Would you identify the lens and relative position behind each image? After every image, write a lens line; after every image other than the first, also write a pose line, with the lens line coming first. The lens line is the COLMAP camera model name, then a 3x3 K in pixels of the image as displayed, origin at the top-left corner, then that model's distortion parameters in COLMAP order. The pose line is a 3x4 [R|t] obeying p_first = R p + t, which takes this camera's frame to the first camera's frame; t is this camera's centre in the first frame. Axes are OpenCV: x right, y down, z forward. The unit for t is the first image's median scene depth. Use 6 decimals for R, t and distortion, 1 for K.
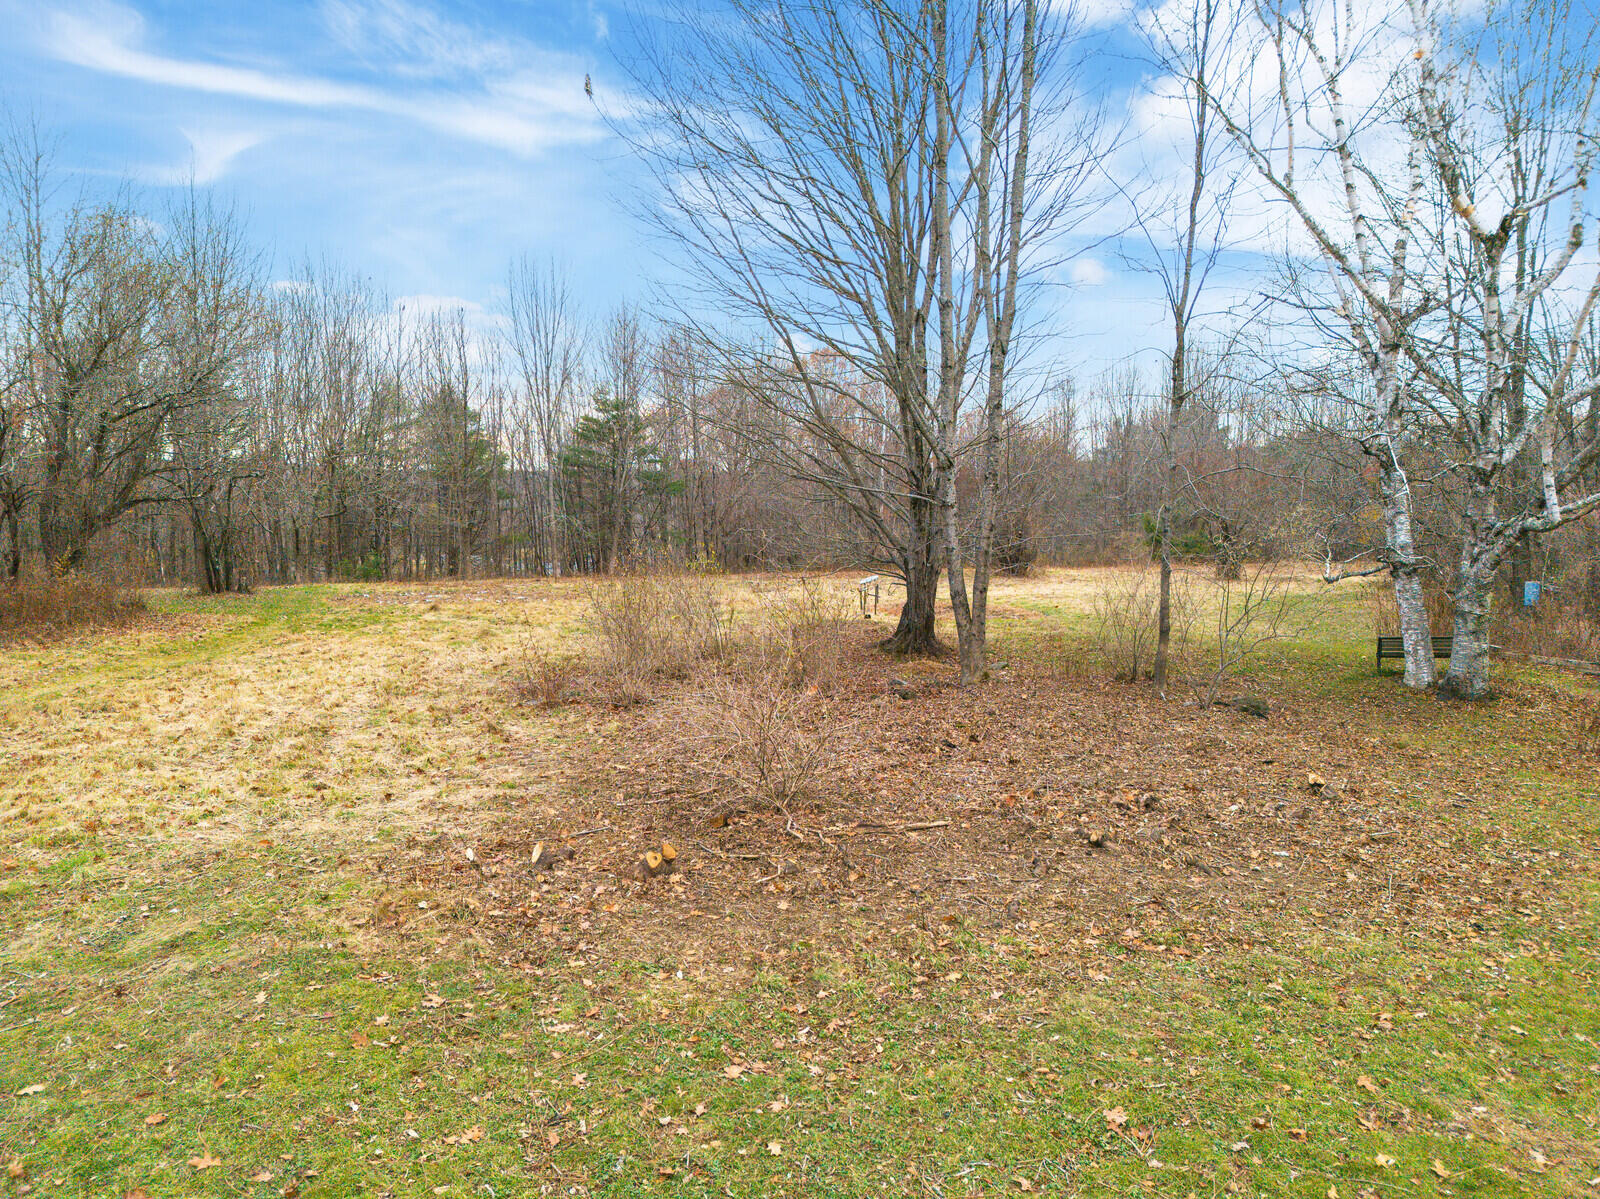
lens RADIAL K [[1112.2, 0, 801.8], [0, 1112.2, 595.9], [0, 0, 1]] dist [0.124431, -0.138980]
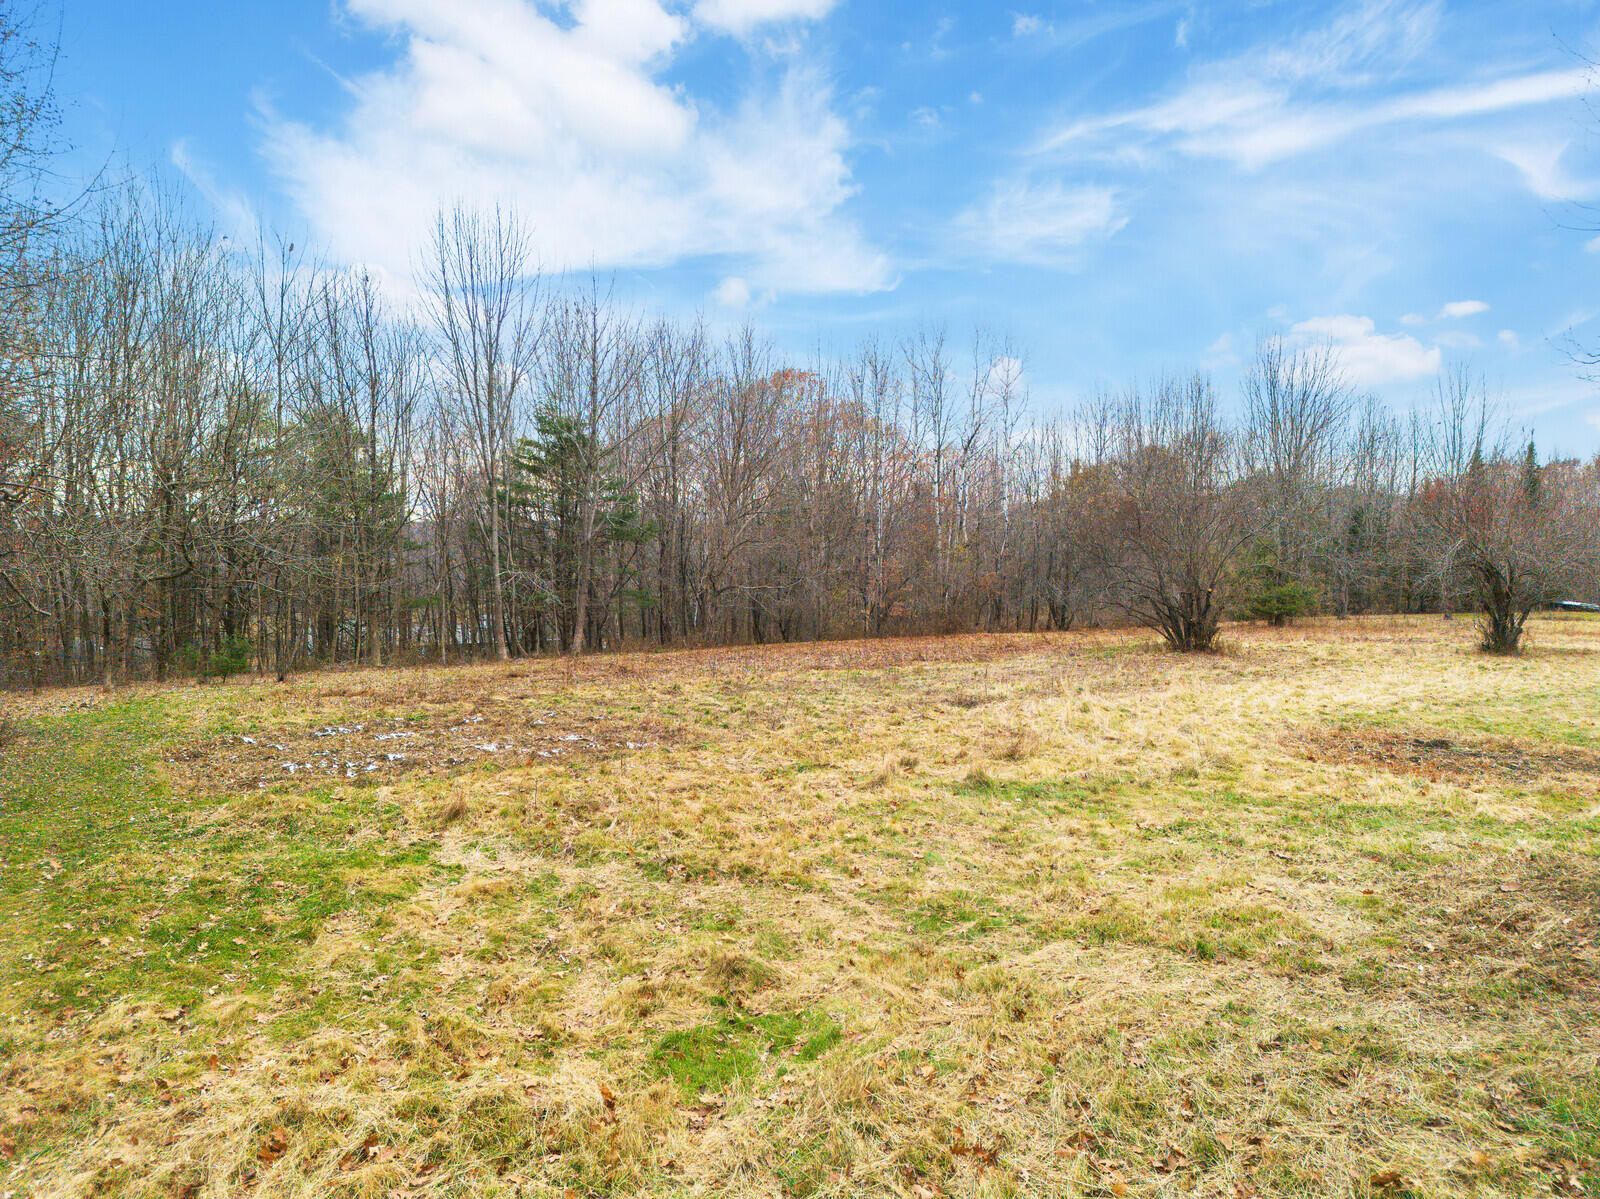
lens RADIAL K [[1112.2, 0, 801.8], [0, 1112.2, 595.9], [0, 0, 1]] dist [0.124431, -0.138980]
pose [[0.992019, -0.013326, 0.125380, -0.120143], [0.019192, 0.998771, -0.045694, -0.020720], [-0.124617, 0.047735, 0.991056, 0.272656]]
